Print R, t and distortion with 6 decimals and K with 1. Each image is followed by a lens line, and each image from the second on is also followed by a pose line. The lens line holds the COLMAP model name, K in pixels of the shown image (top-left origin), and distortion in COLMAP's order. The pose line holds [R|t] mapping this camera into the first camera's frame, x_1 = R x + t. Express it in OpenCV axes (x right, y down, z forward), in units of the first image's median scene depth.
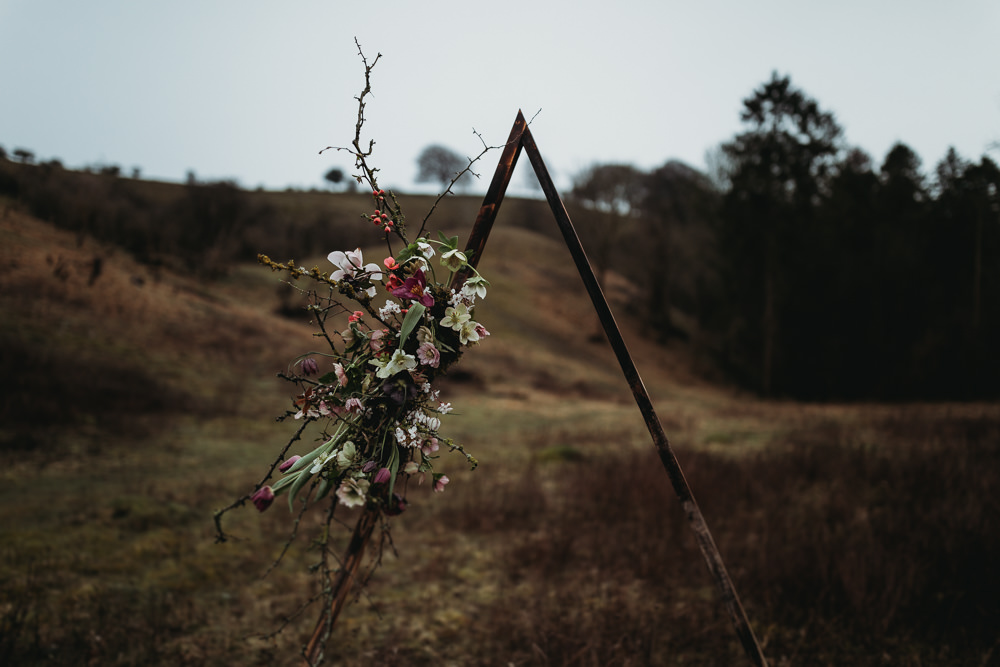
lens RADIAL K [[971.2, 0, 483.8], [0, 971.2, 313.8], [0, 0, 1]] dist [0.010491, 0.000000]
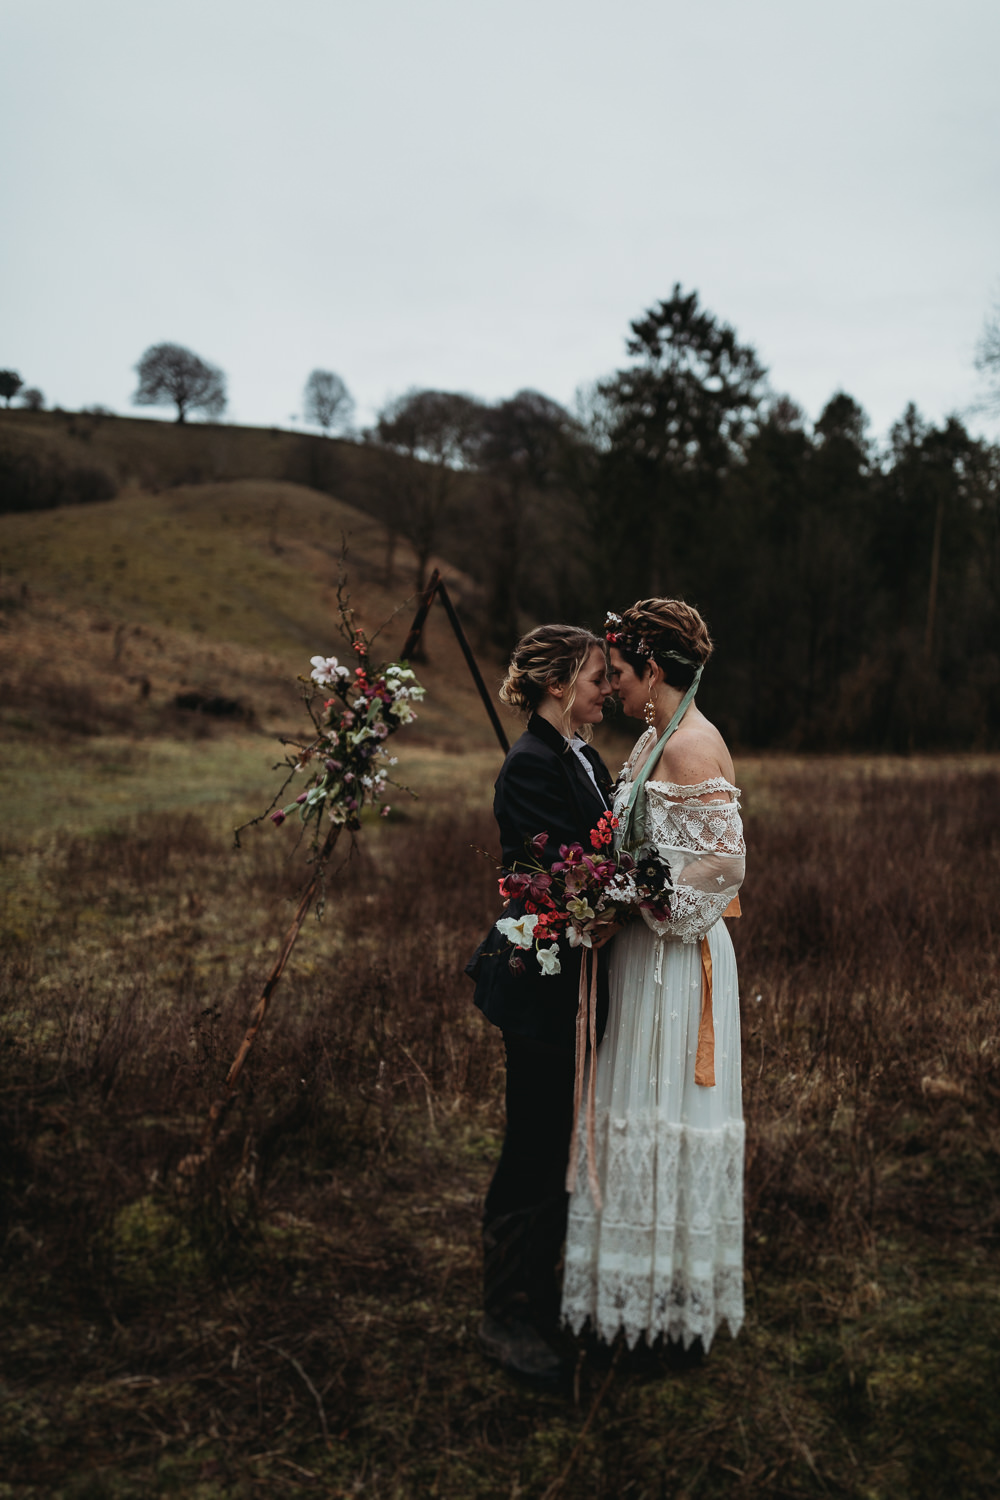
lens RADIAL K [[1456.8, 0, 488.9], [0, 1456.8, 728.7], [0, 0, 1]] dist [0.010491, 0.000000]
pose [[0.985186, 0.019920, 0.170329, -0.072802], [-0.033257, 0.996568, 0.075808, -0.037127], [-0.168234, -0.080350, 0.982467, -0.346227]]
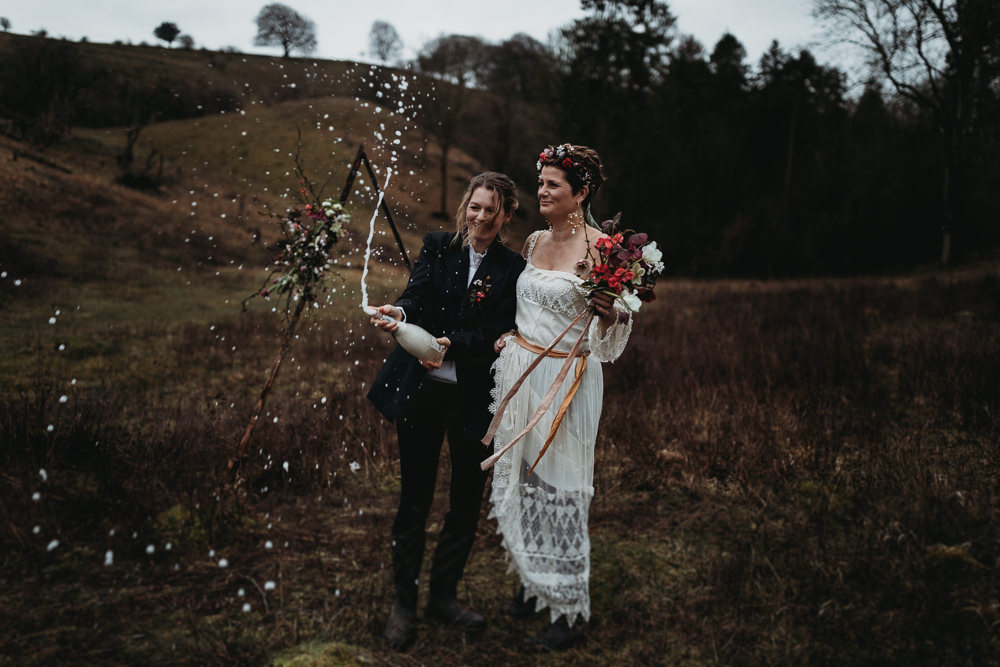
lens RADIAL K [[971.2, 0, 478.7], [0, 971.2, 330.0], [0, 0, 1]] dist [0.010491, 0.000000]
pose [[0.988006, 0.005915, 0.154303, -0.013259], [-0.028296, 0.989281, 0.143258, -0.027852], [-0.151801, -0.145906, 0.977583, -0.433044]]
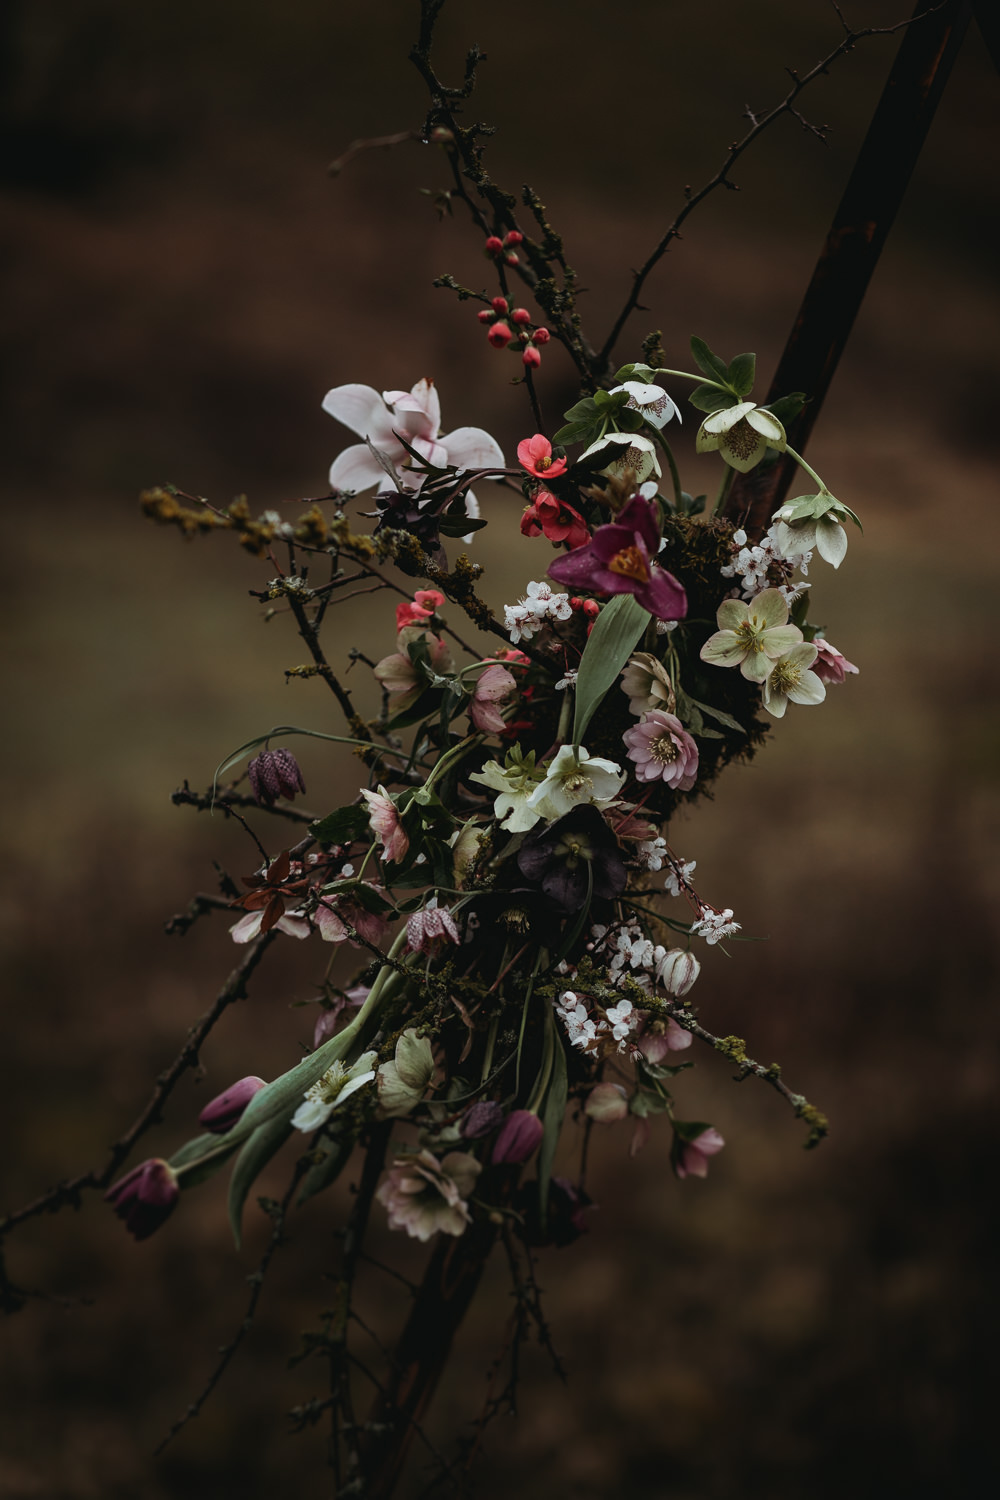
lens RADIAL K [[3641.9, 0, 504.0], [0, 3641.9, 736.4], [0, 0, 1]] dist [0.003949, 0.000000]
pose [[0.997391, 0.005465, -0.071976, -0.005891], [0.004447, 0.990583, 0.136839, -0.030600], [0.072046, -0.136802, 0.987975, -0.038260]]
